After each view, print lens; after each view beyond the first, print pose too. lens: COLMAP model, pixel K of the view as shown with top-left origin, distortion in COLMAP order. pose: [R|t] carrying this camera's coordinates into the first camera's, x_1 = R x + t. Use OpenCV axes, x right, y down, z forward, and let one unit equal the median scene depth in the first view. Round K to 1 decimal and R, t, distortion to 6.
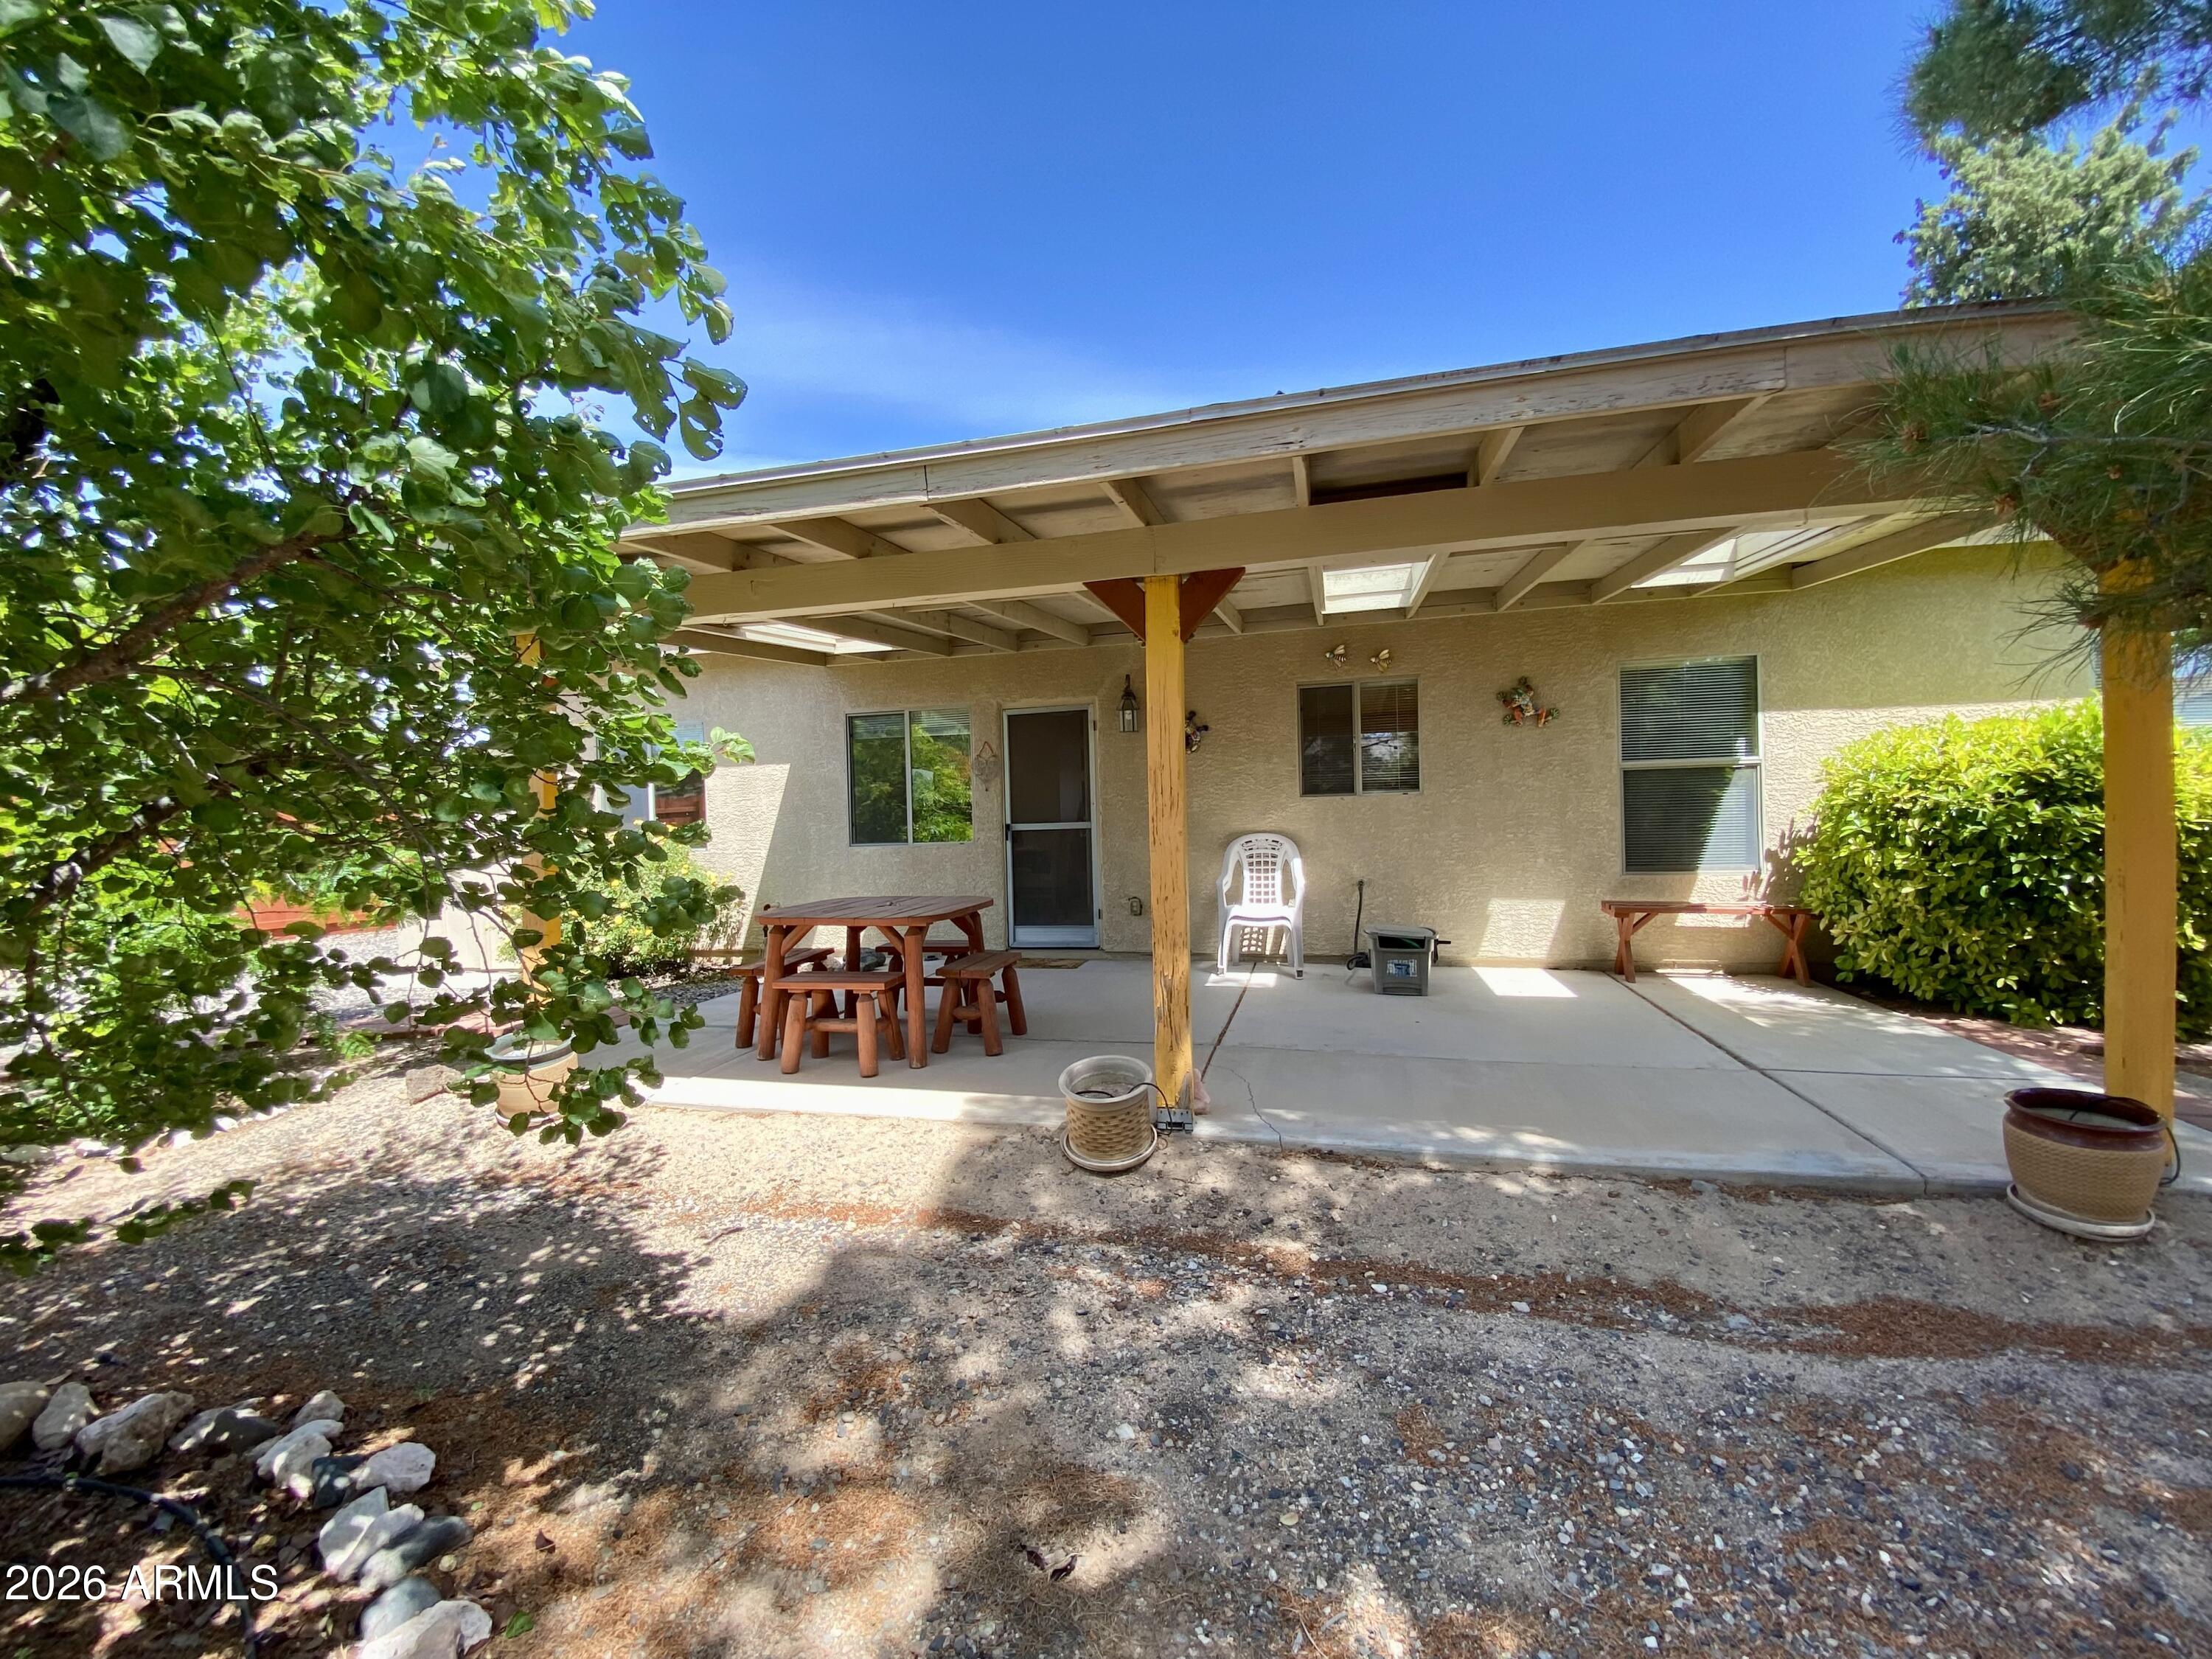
lens RADIAL K [[891.8, 0, 1098.6], [0, 891.8, 843.2], [0, 0, 1]] dist [0.018789, -0.020794]
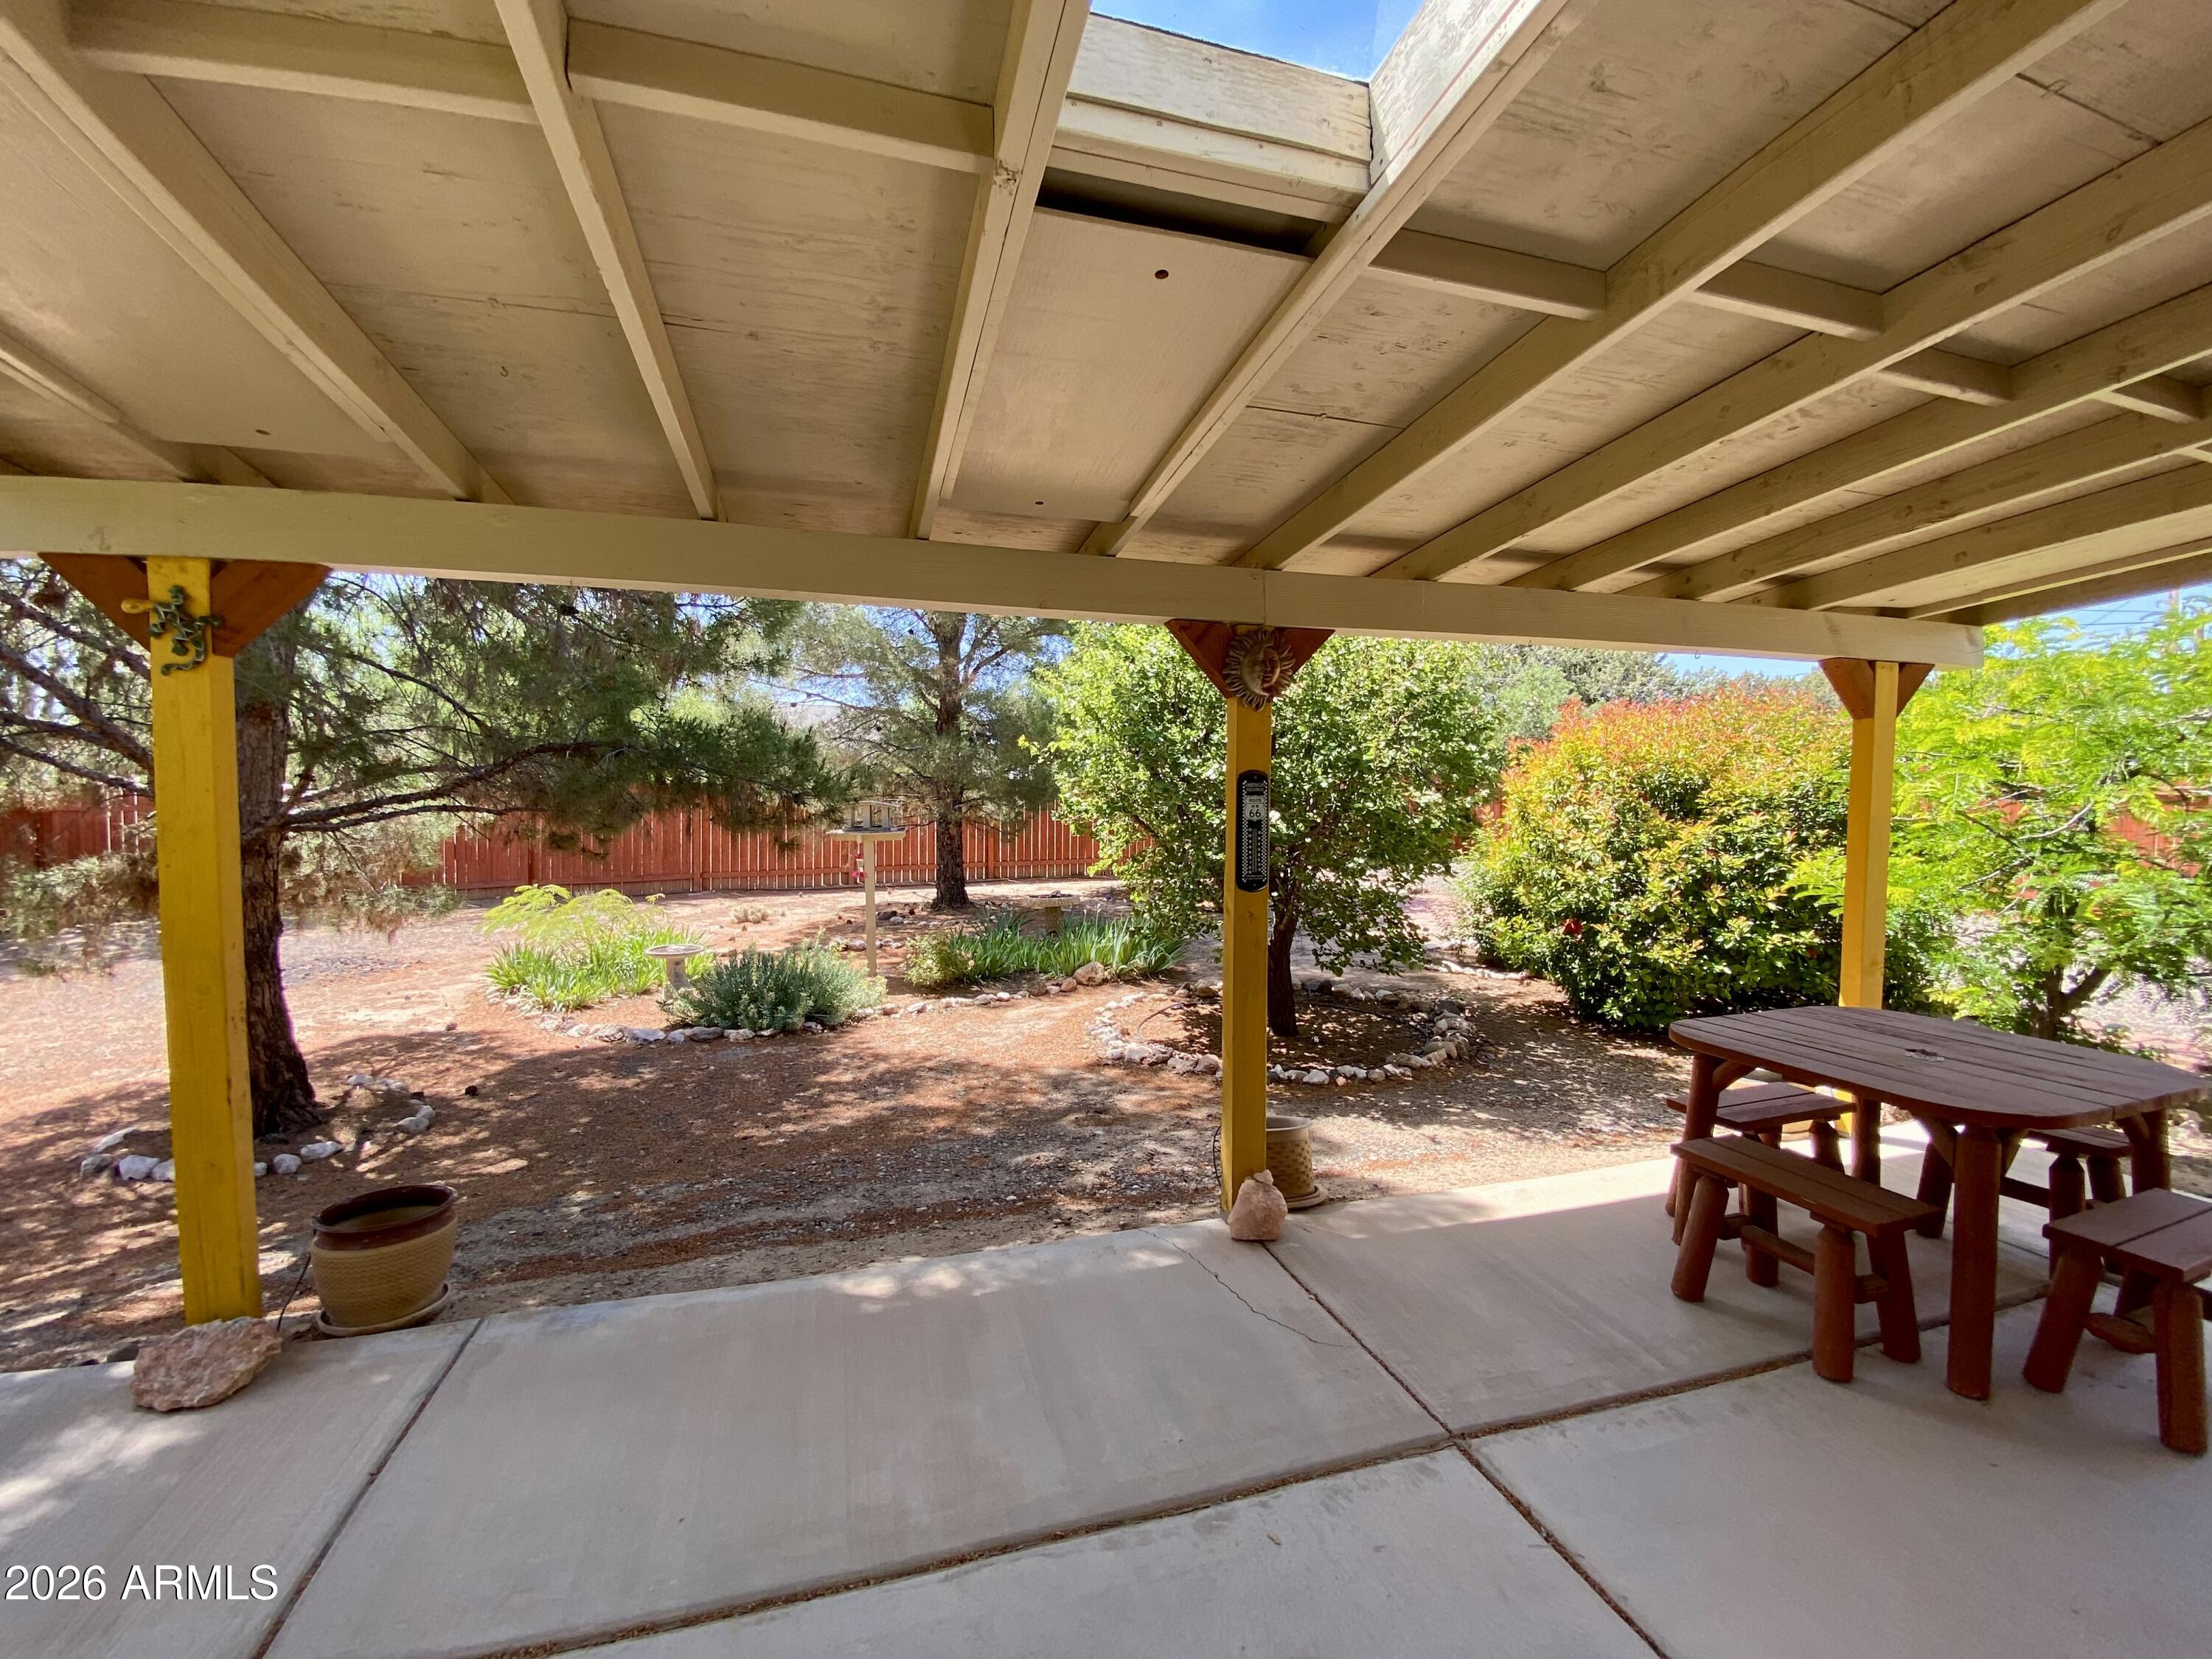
lens RADIAL K [[891.8, 0, 1106.1], [0, 891.8, 830.6], [0, 0, 1]] dist [0.018789, -0.020794]
pose [[-0.852778, 0.043025, -0.520498, 0.650386], [0.005096, 0.997239, 0.074083, -0.153181], [0.522249, 0.060524, -0.850643, 1.629673]]
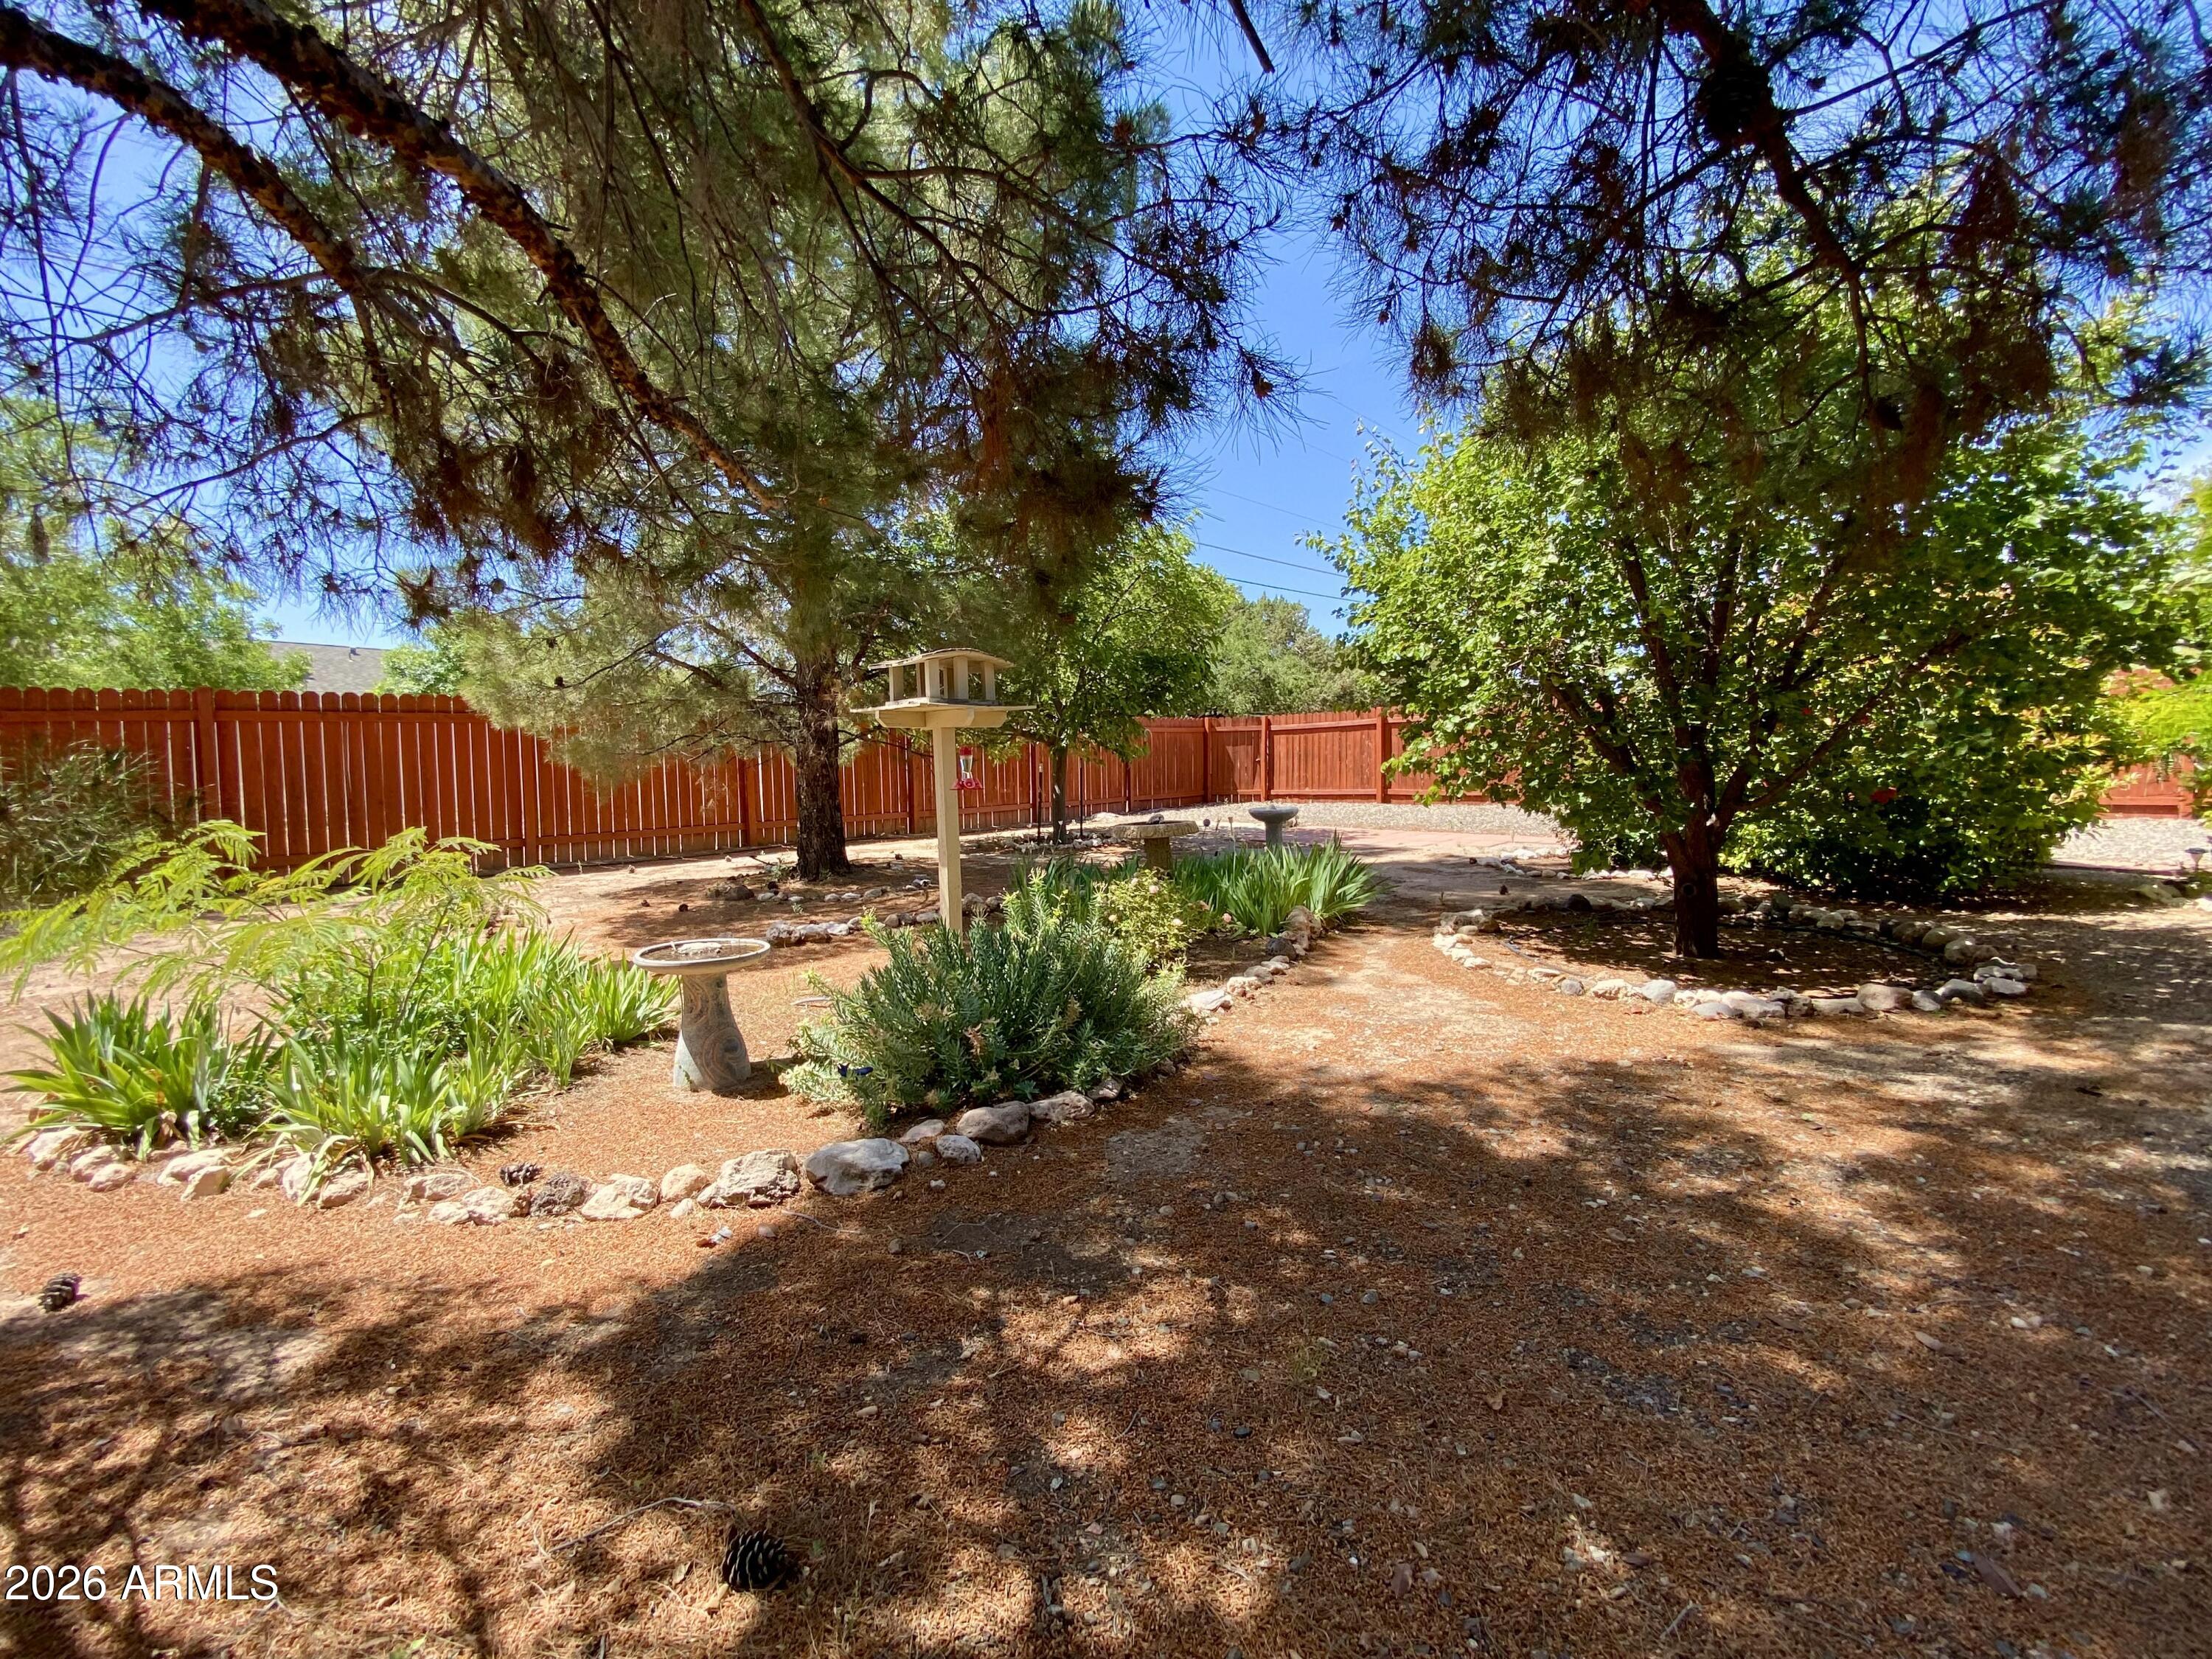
lens RADIAL K [[891.8, 0, 1093.7], [0, 891.8, 821.2], [0, 0, 1]] dist [0.018789, -0.020794]
pose [[-0.467014, 0.074960, -0.881067, 1.021671], [0.012428, 0.996858, 0.078224, 0.085370], [0.884162, 0.025582, -0.466479, 0.072252]]
